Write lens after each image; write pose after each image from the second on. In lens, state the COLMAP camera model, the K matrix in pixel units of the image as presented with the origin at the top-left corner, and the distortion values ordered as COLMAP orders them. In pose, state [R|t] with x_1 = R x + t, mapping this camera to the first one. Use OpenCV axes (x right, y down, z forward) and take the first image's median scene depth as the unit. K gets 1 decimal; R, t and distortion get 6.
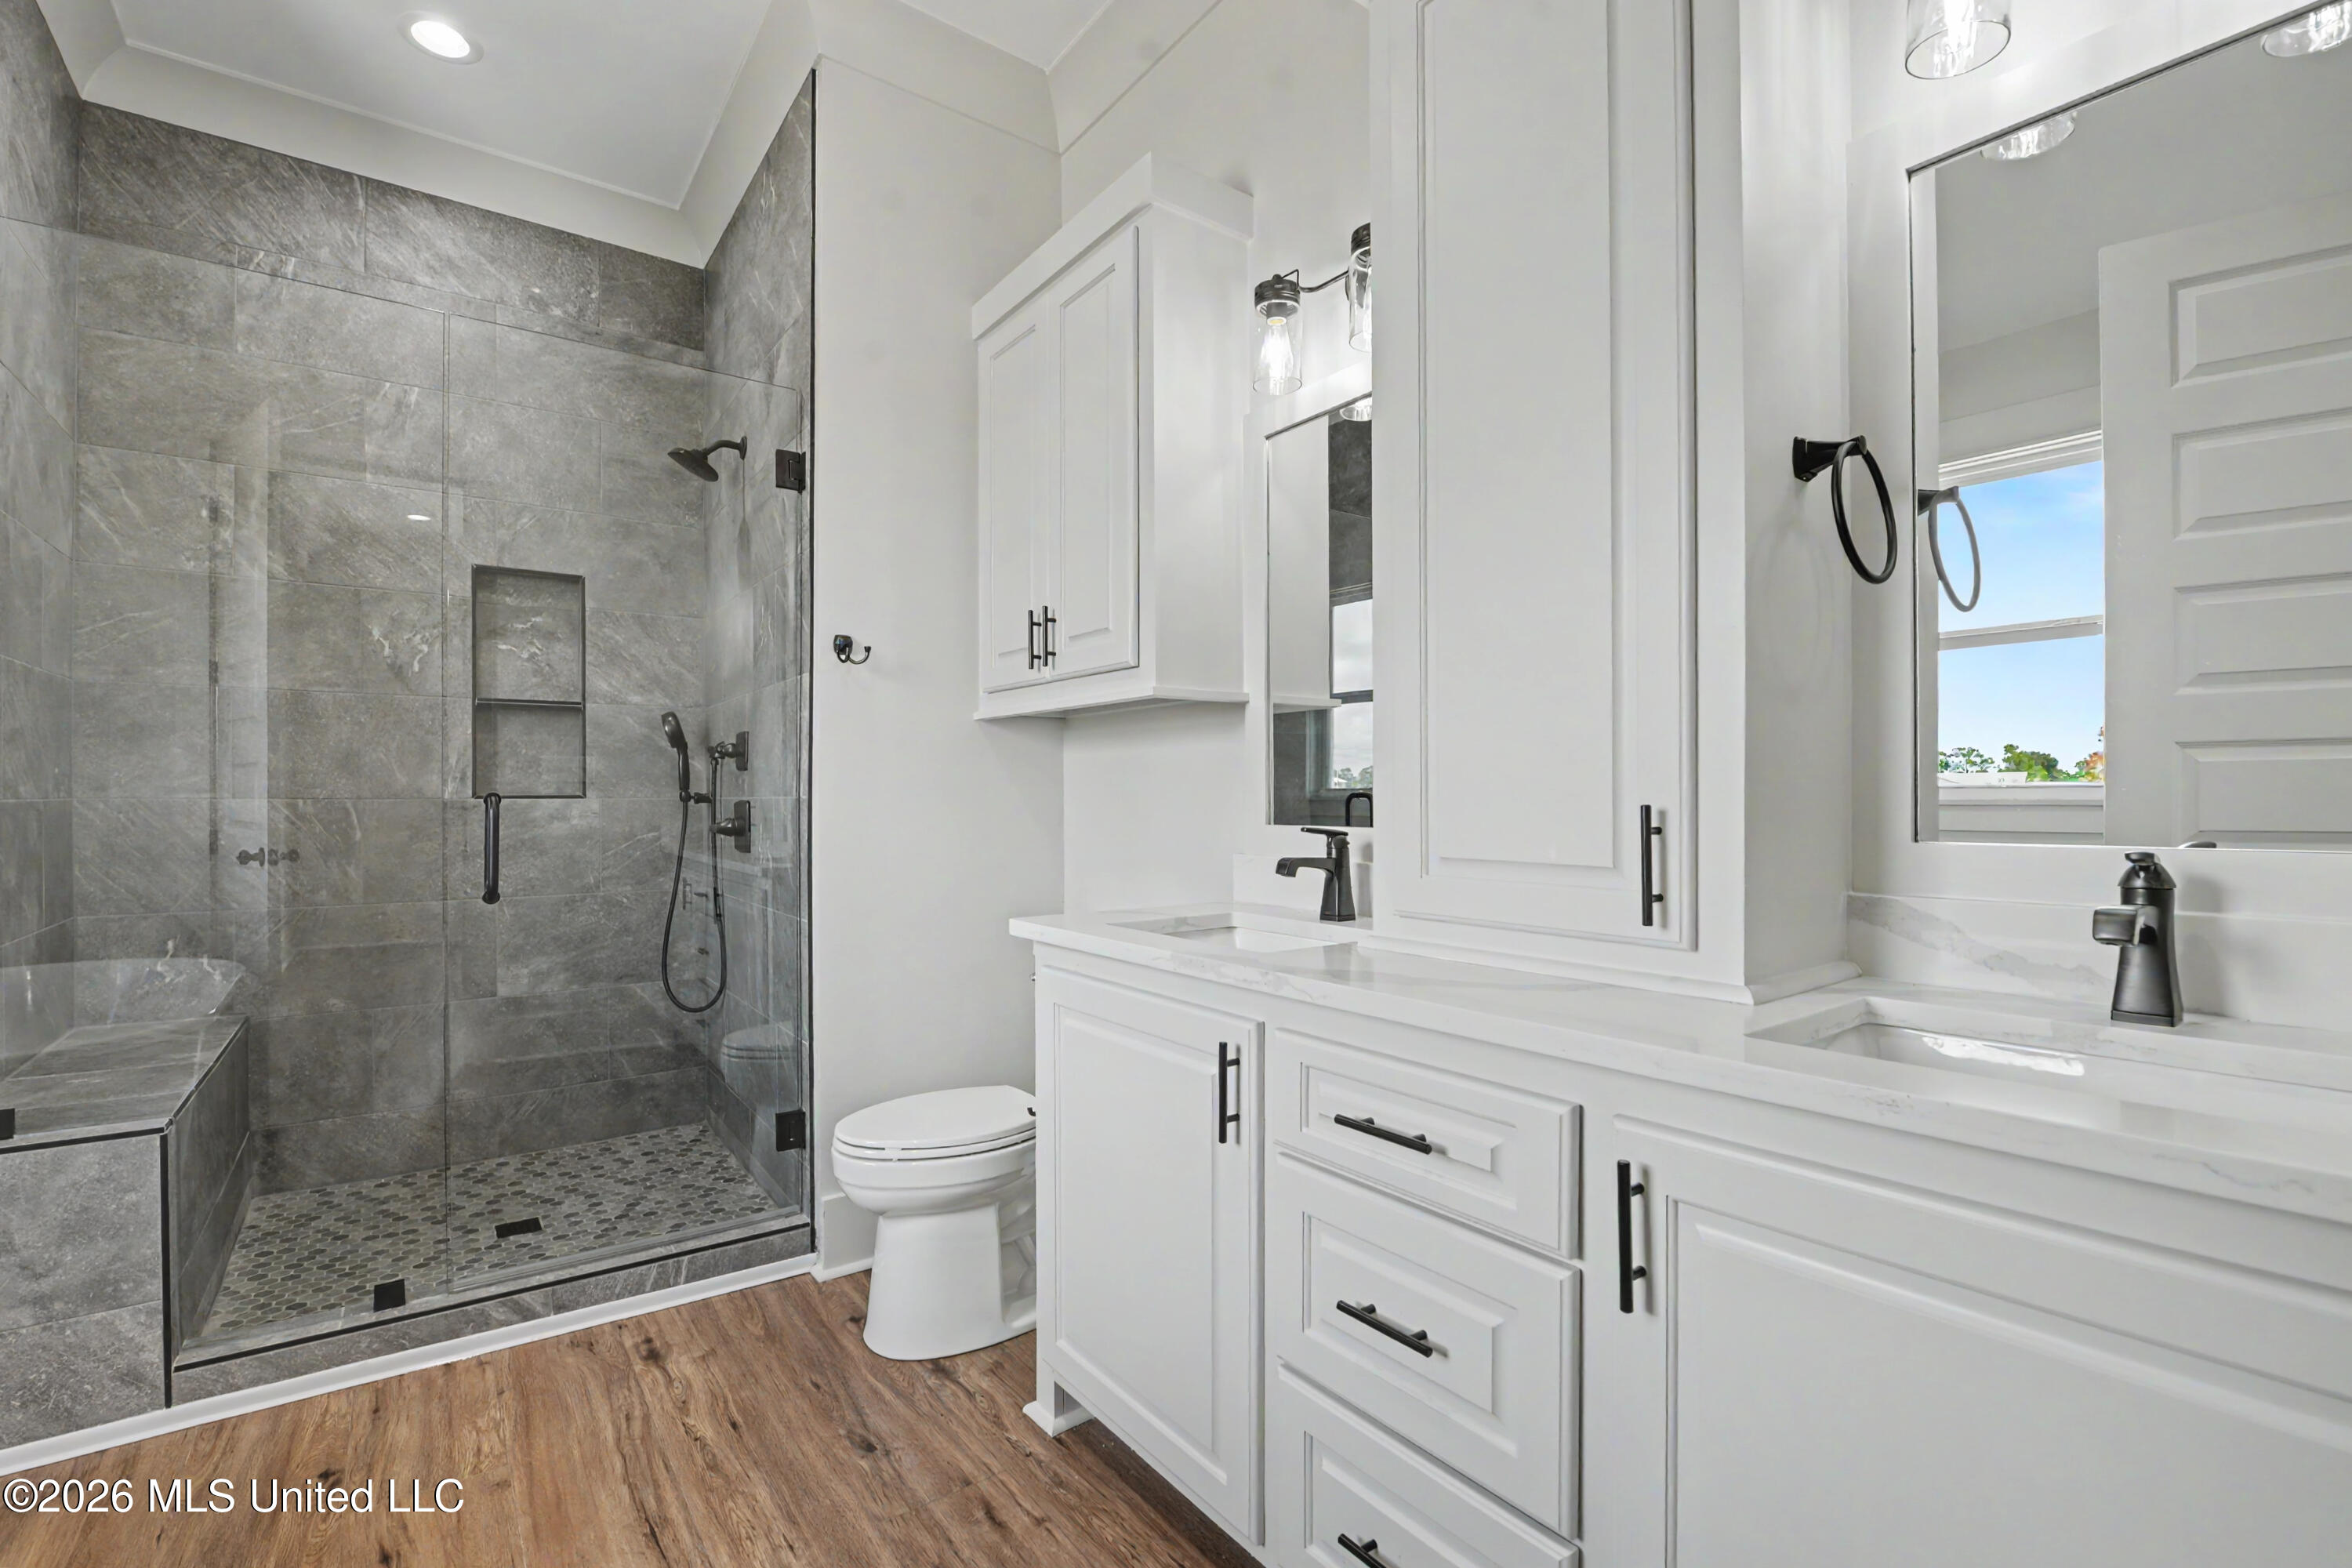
lens RADIAL K [[1040.3, 0, 1189.4], [0, 1040.3, 796.2], [0, 0, 1]] dist [-0.017614, -0.000917]
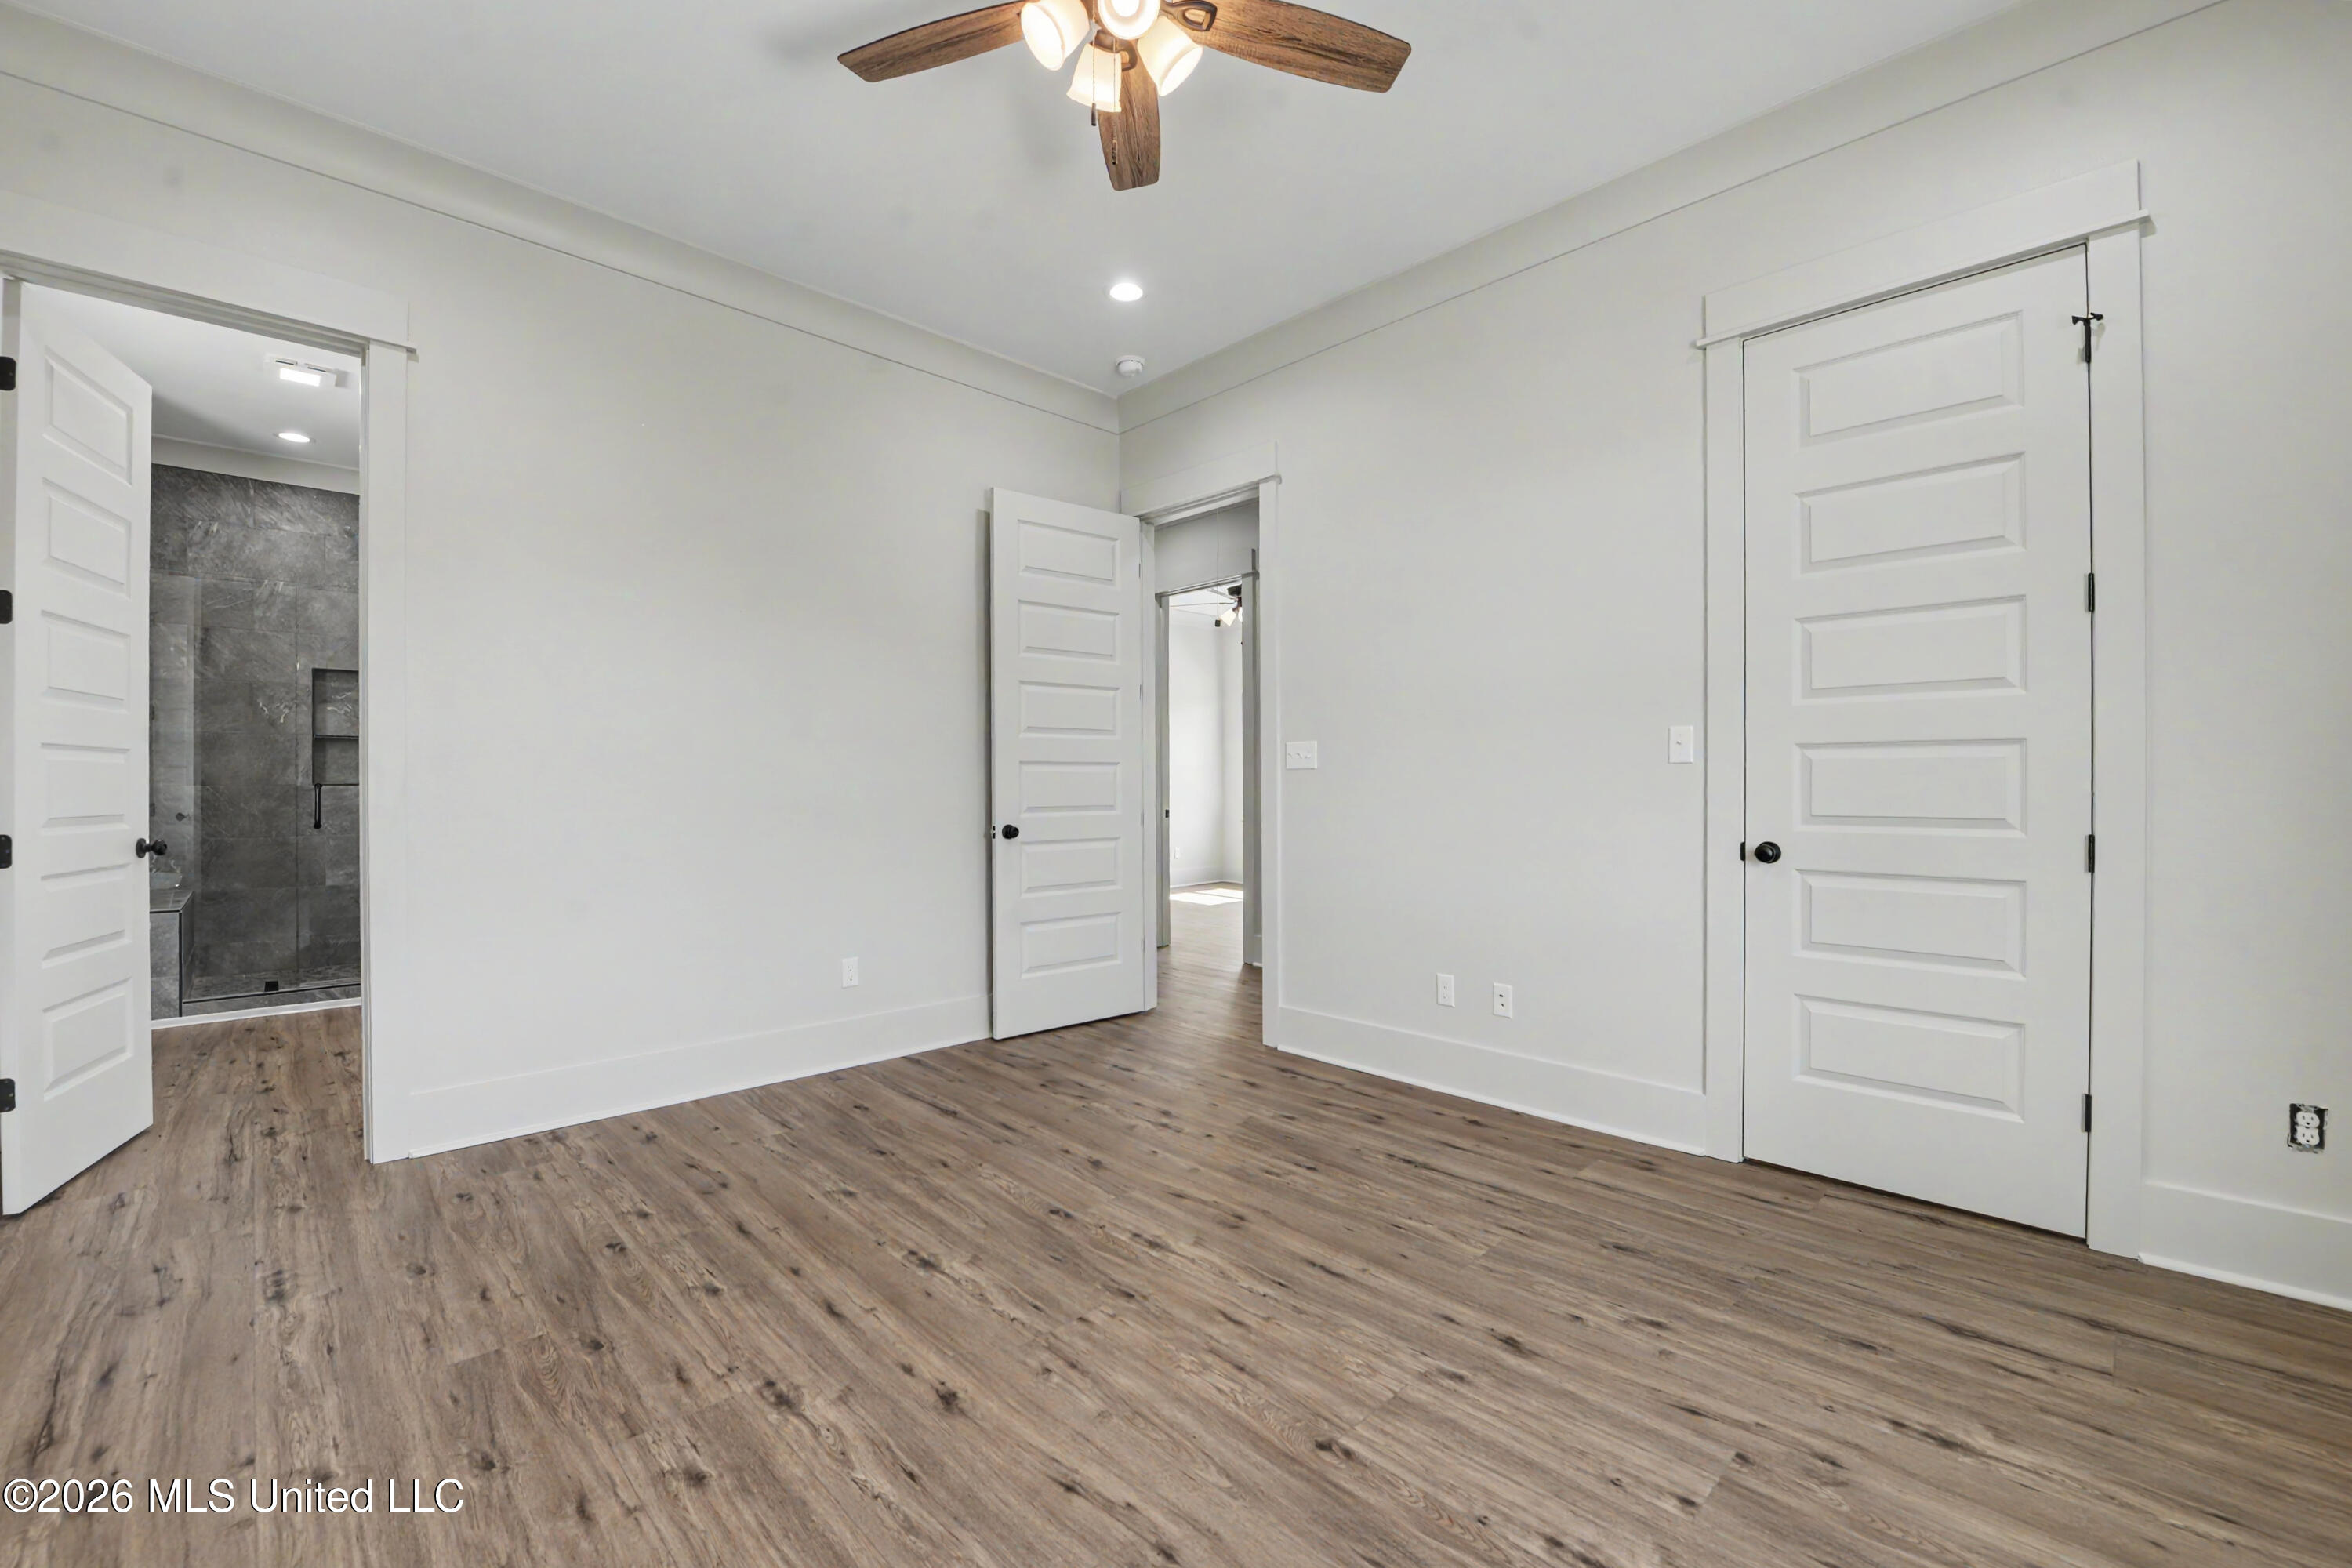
lens RADIAL K [[953.7, 0, 1173.5], [0, 953.7, 786.0], [0, 0, 1]] dist [-0.017908, -0.001453]
pose [[0.992265, 0.001317, 0.124134, 0.787997], [-0.001314, 0.999999, -0.000106, 0.000662], [-0.124135, -0.000058, 0.992265, -1.084709]]
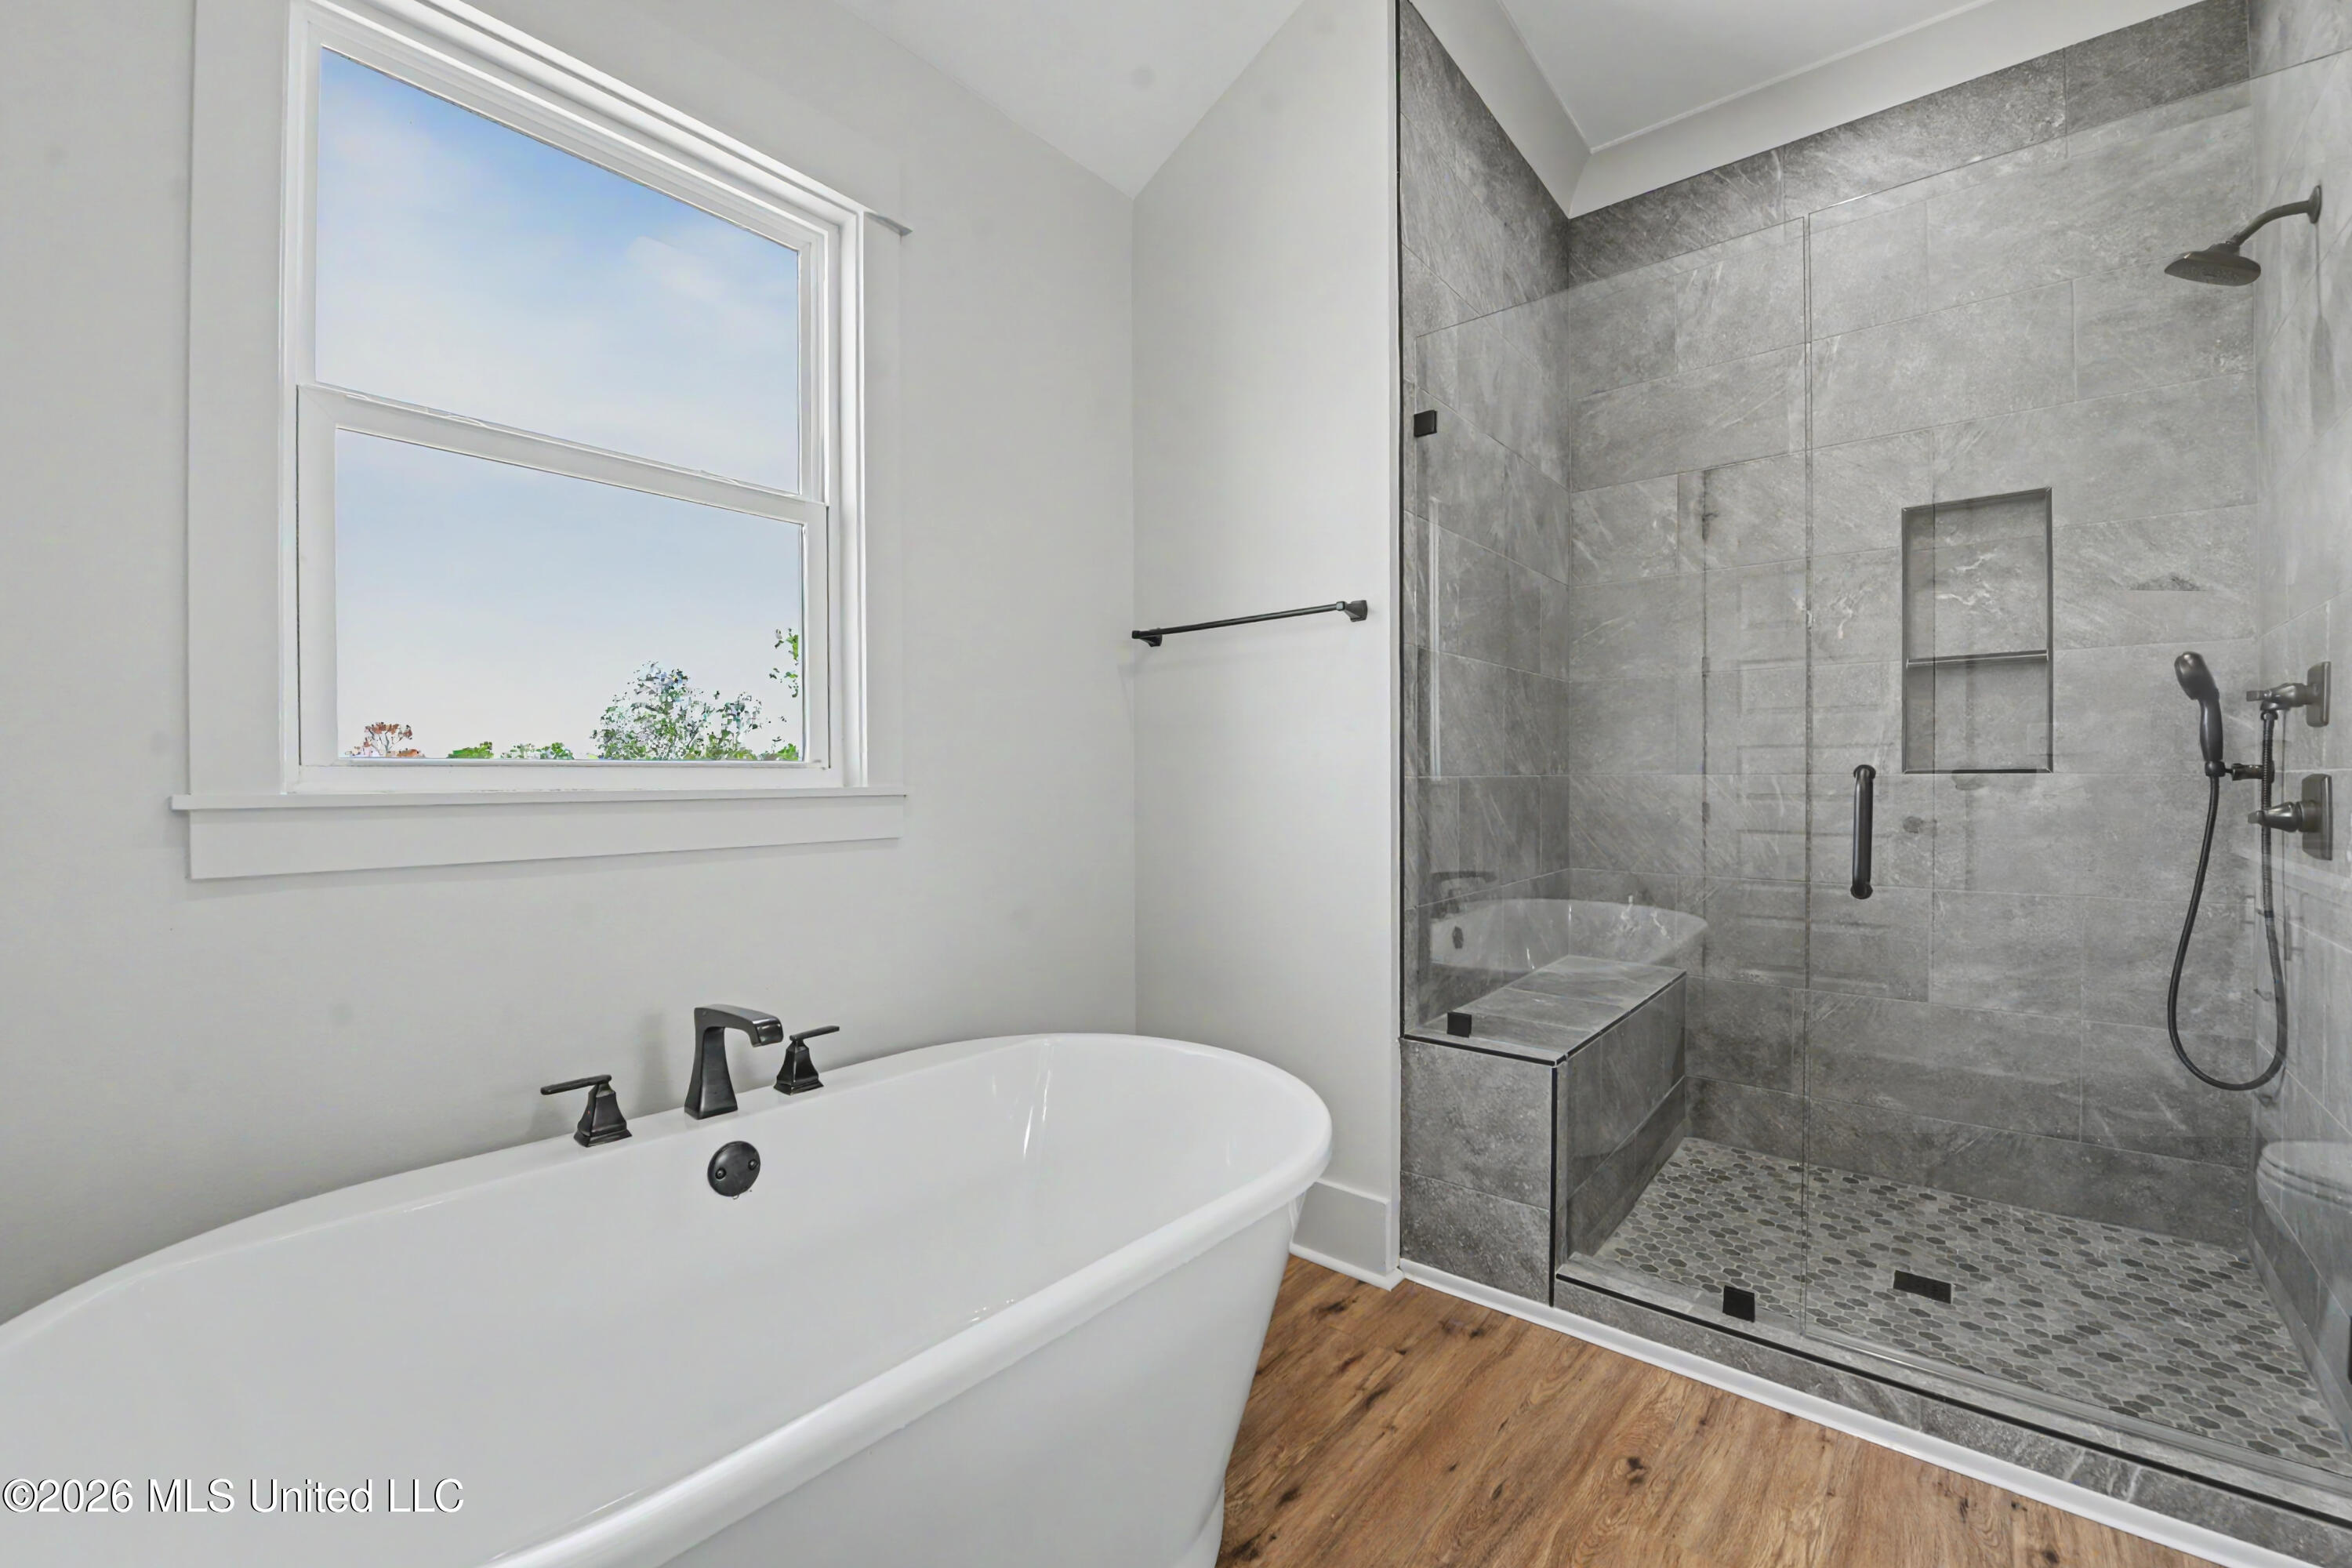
lens RADIAL K [[953.7, 0, 1161.6], [0, 953.7, 791.8], [0, 0, 1]] dist [-0.017908, -0.001453]
pose [[0.213579, 0.012918, -0.976840, -0.042195], [0.003906, 0.999893, 0.014077, 0.004142], [0.976918, -0.006822, 0.213506, 0.218430]]
